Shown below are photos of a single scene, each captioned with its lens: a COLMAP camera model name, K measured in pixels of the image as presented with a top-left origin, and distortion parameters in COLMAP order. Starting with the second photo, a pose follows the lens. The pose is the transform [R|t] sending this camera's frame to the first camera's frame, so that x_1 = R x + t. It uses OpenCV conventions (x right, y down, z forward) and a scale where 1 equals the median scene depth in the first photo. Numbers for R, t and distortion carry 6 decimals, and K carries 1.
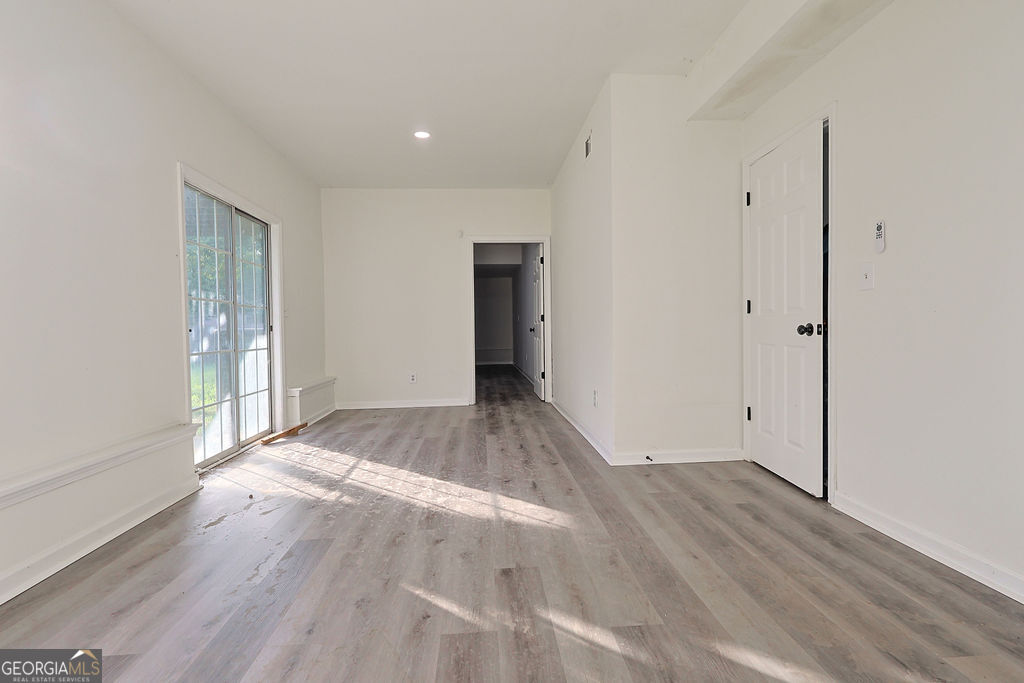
lens RADIAL K [[487.2, 0, 510.5], [0, 487.2, 338.5], [0, 0, 1]] dist [-0.001605, 0.001190]
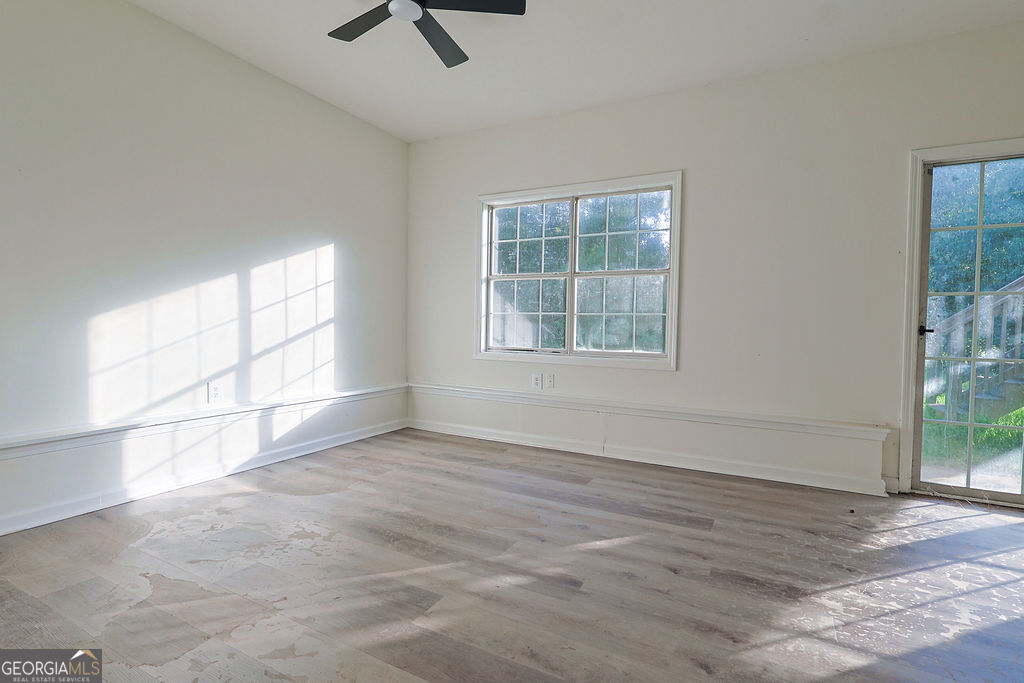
lens RADIAL K [[487.2, 0, 513.2], [0, 487.2, 338.7], [0, 0, 1]] dist [-0.001605, 0.001190]
pose [[-0.528031, 0.028207, -0.848757, 0.470914], [-0.028097, 0.998321, 0.050657, -0.024611], [0.848760, 0.050596, -0.526351, 0.759459]]
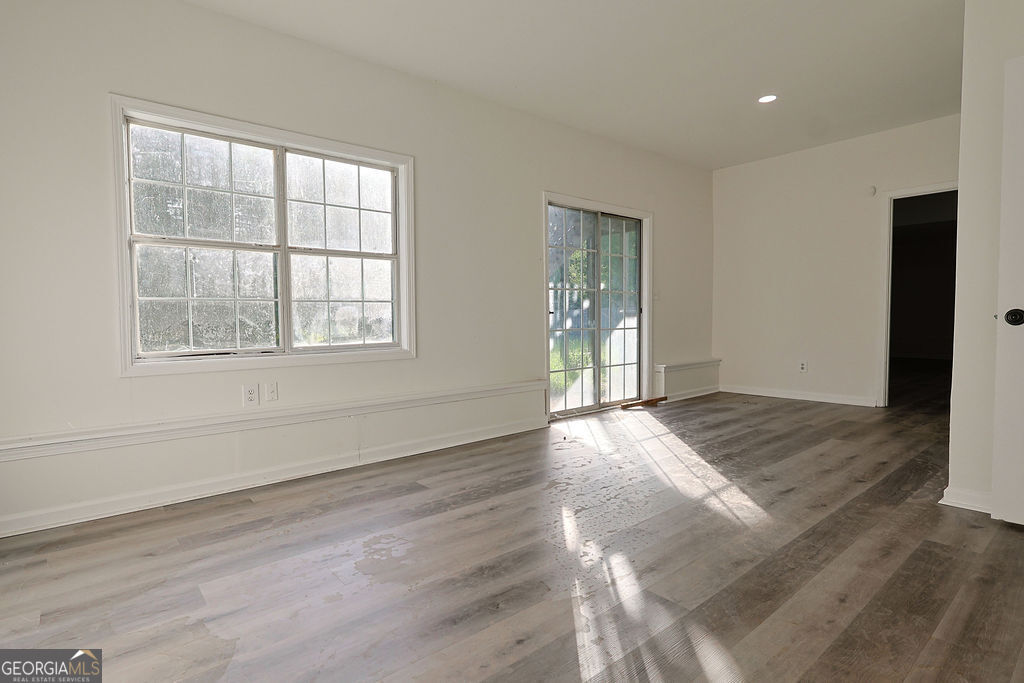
lens RADIAL K [[520.1, 0, 510.9], [0, 520.1, 339.9], [0, 0, 1]] dist [-0.005900, 0.001322]
pose [[0.589645, 0.045861, -0.806359, 0.423062], [-0.013835, 0.998814, 0.046690, -0.006829], [0.807544, -0.016374, 0.589580, 0.037337]]
